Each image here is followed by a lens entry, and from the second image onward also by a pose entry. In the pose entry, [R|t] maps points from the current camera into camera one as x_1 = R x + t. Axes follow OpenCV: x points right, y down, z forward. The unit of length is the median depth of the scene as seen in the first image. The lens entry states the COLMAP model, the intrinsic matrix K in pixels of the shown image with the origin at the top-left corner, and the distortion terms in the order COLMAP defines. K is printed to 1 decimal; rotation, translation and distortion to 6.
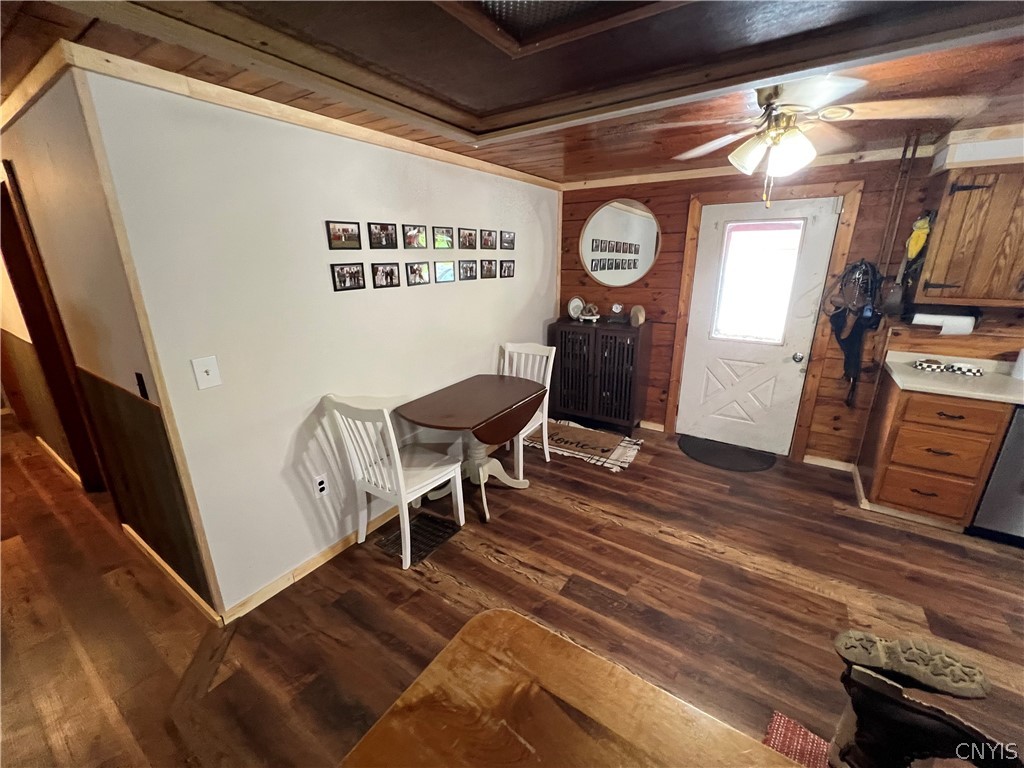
lens RADIAL K [[413.3, 0, 513.8], [0, 413.3, 378.7], [0, 0, 1]] dist [0.000565, 0.000811]
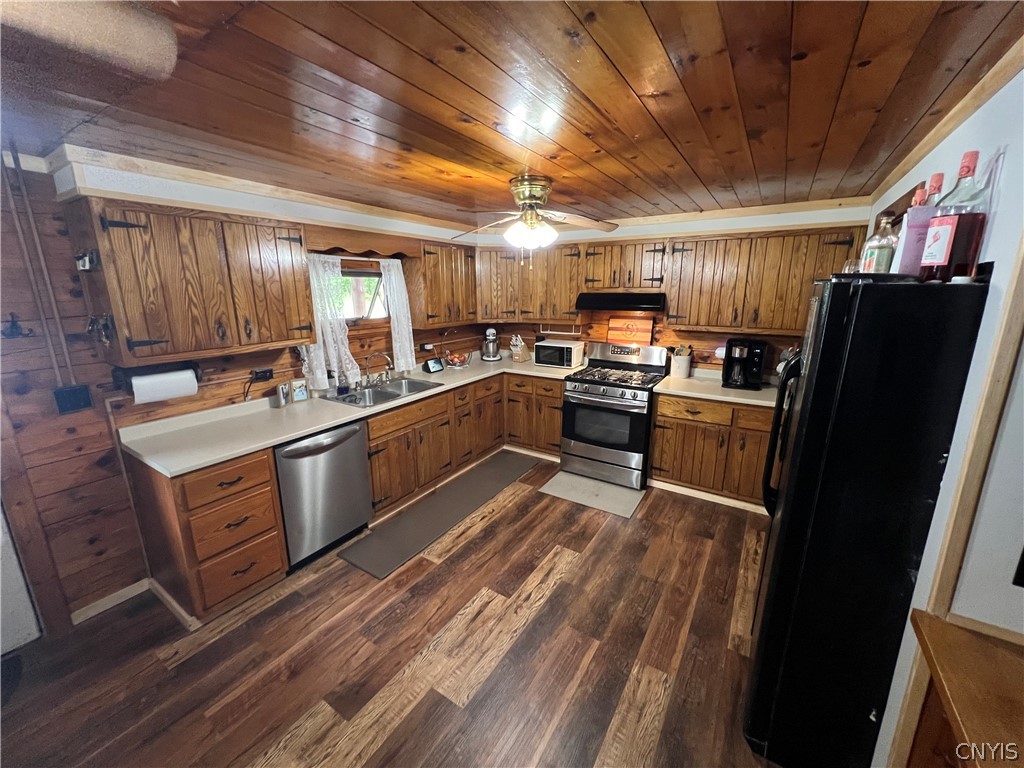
lens RADIAL K [[413.3, 0, 509.4], [0, 413.3, 382.2], [0, 0, 1]] dist [0.000565, 0.000811]
pose [[-0.006346, -0.223396, 0.974707, 0.223585], [0.295130, 0.930889, 0.215275, -0.118239], [-0.955436, 0.289031, 0.060023, 0.299785]]
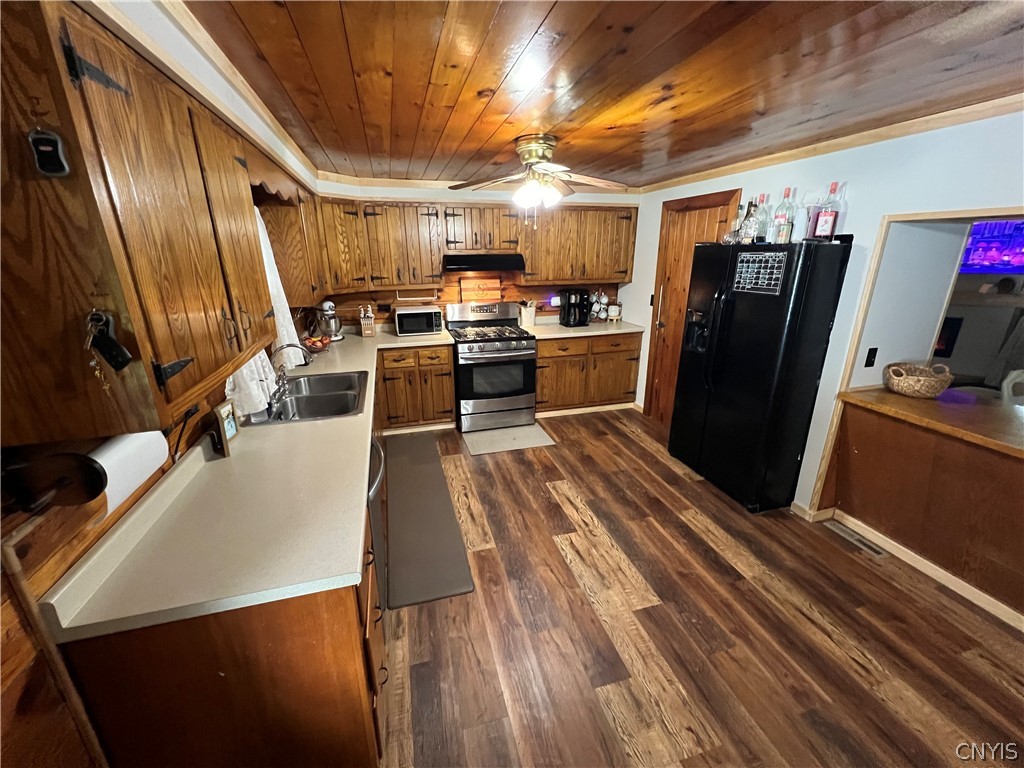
lens RADIAL K [[413.3, 0, 511.8], [0, 413.3, 381.5], [0, 0, 1]] dist [0.000565, 0.000811]
pose [[-0.757968, -0.191684, 0.623492, 0.576055], [0.197516, 0.843528, 0.499447, -0.338617], [-0.621669, 0.501714, -0.601507, 1.046978]]
